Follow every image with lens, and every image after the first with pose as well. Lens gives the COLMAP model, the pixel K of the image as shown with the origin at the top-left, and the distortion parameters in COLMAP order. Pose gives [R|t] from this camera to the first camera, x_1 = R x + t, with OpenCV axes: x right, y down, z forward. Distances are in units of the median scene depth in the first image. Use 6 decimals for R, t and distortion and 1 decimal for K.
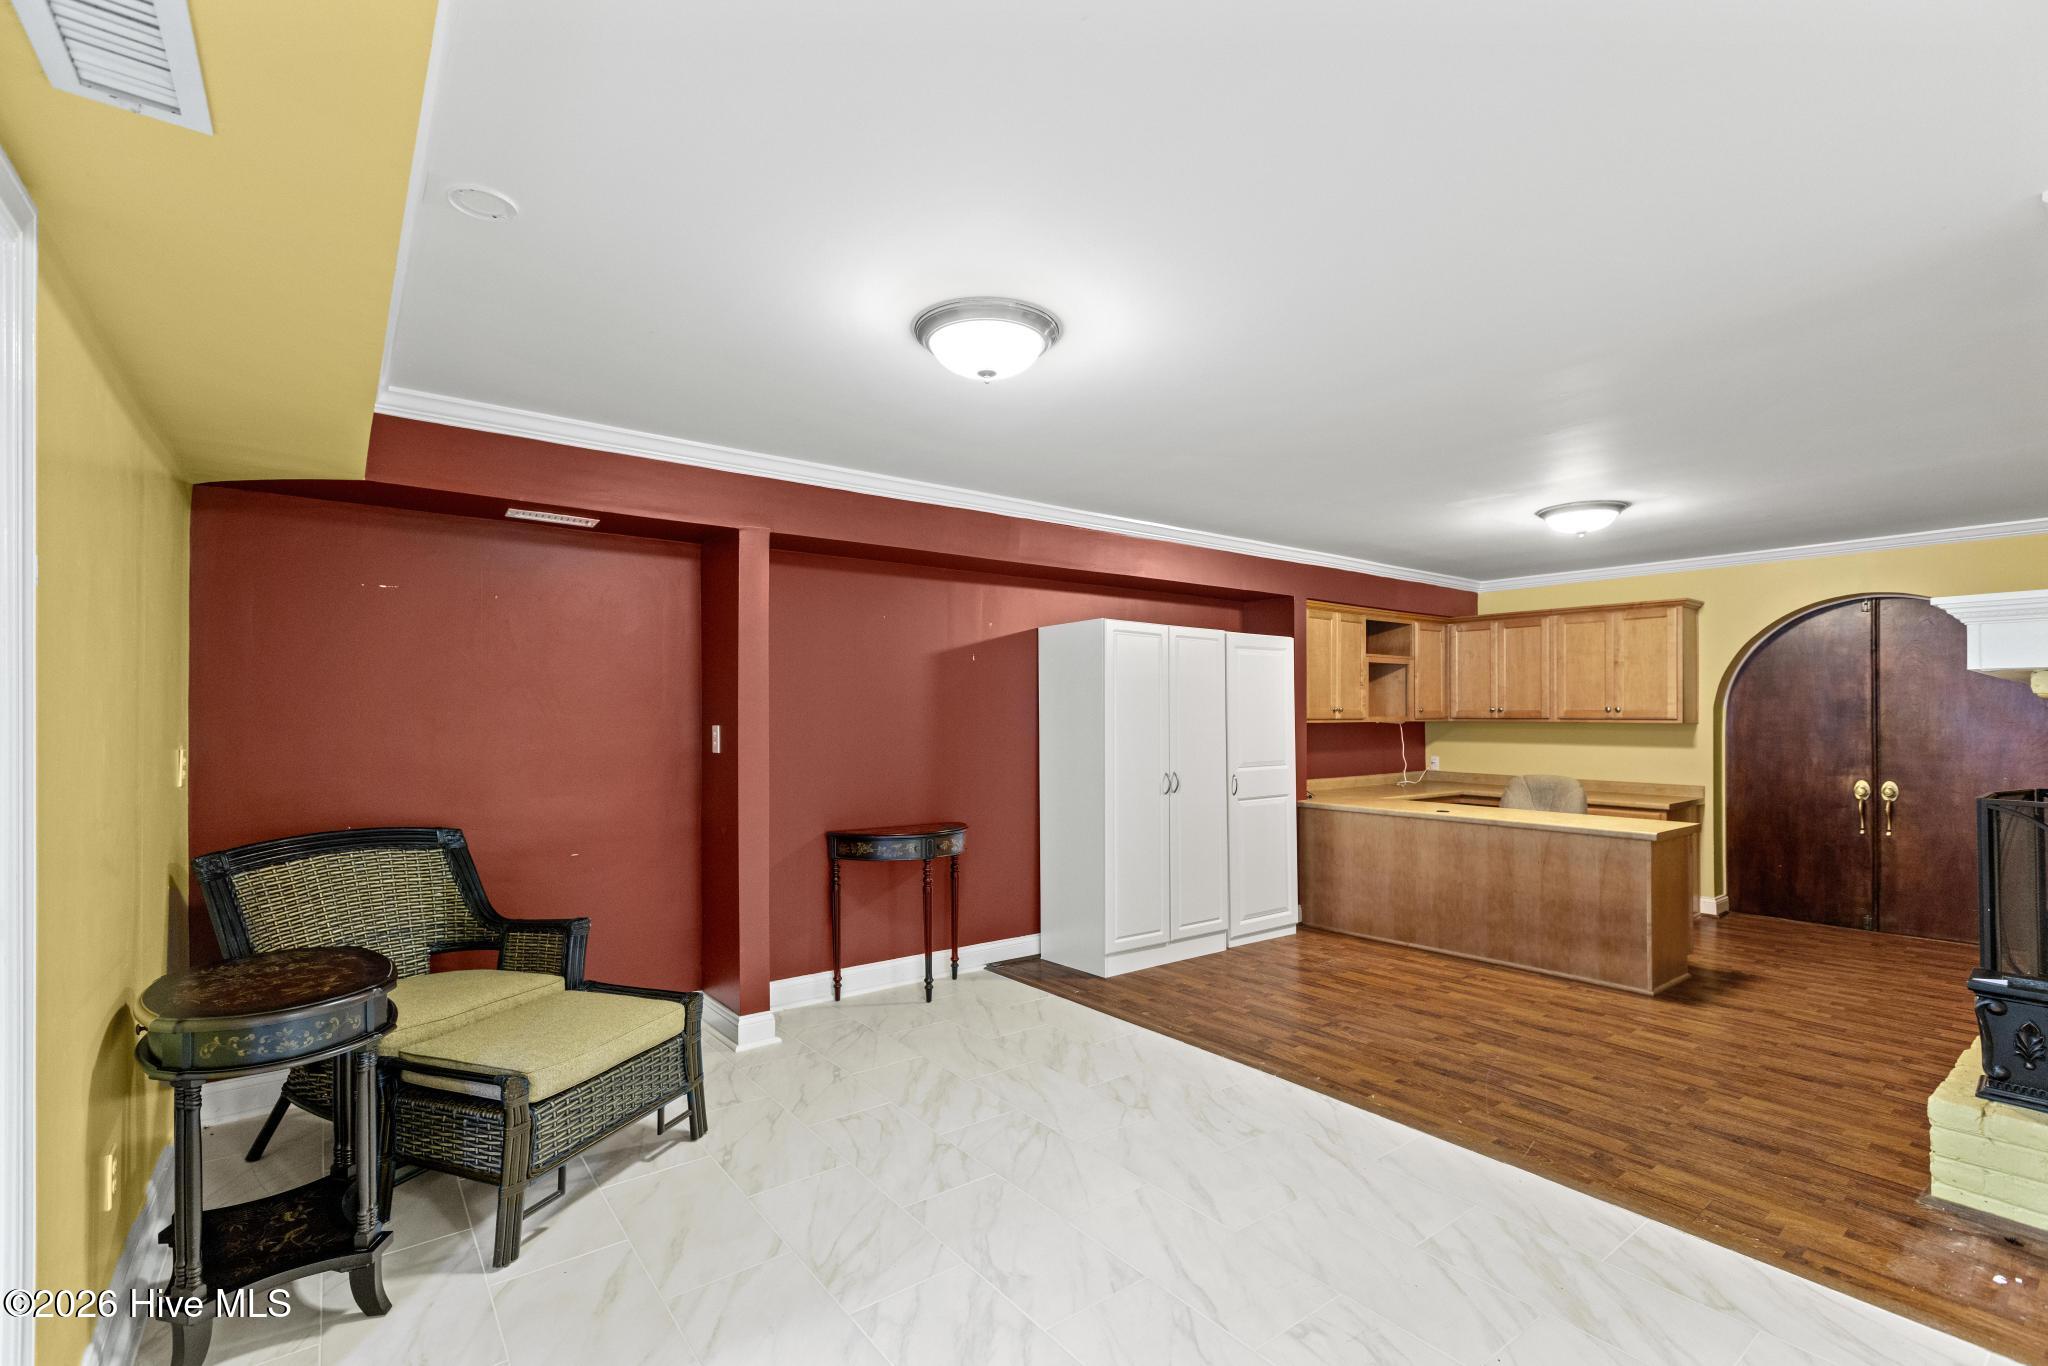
lens RADIAL K [[913.2, 0, 977.6], [0, 913.2, 704.6], [0, 0, 1]] dist [-0.015414, -0.000869]
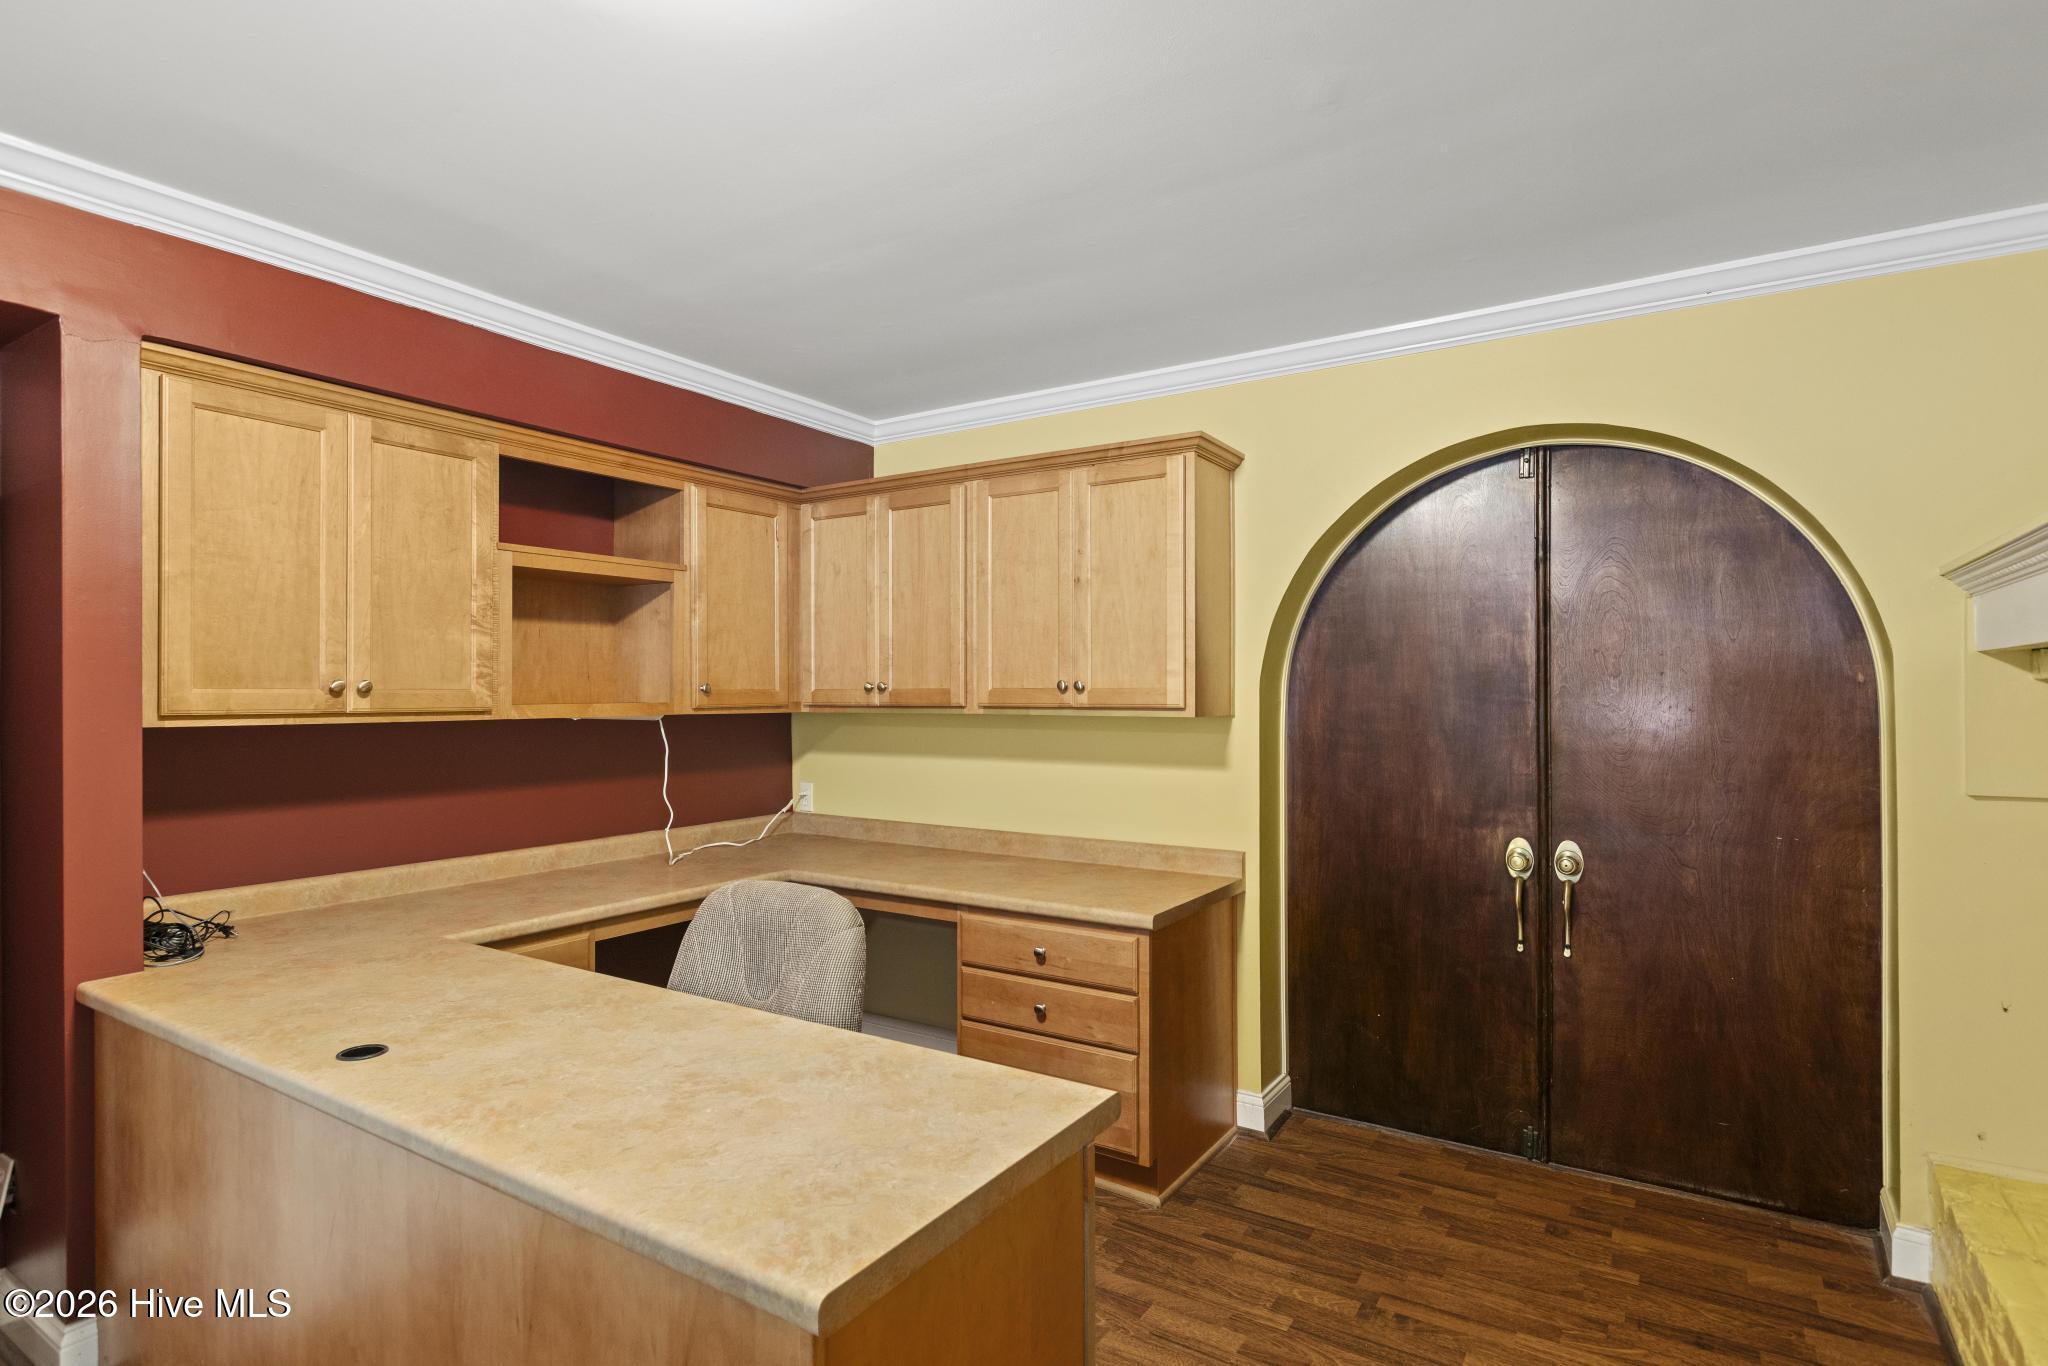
lens RADIAL K [[1044.1, 0, 1013.3], [0, 1044.1, 688.7], [0, 0, 1]] dist [0.000426, 0.000790]
pose [[0.936744, -0.000648, 0.350015, 0.504527], [-0.001390, 0.999984, 0.005572, 0.003811], [-0.350013, -0.005706, 0.936727, 0.538424]]
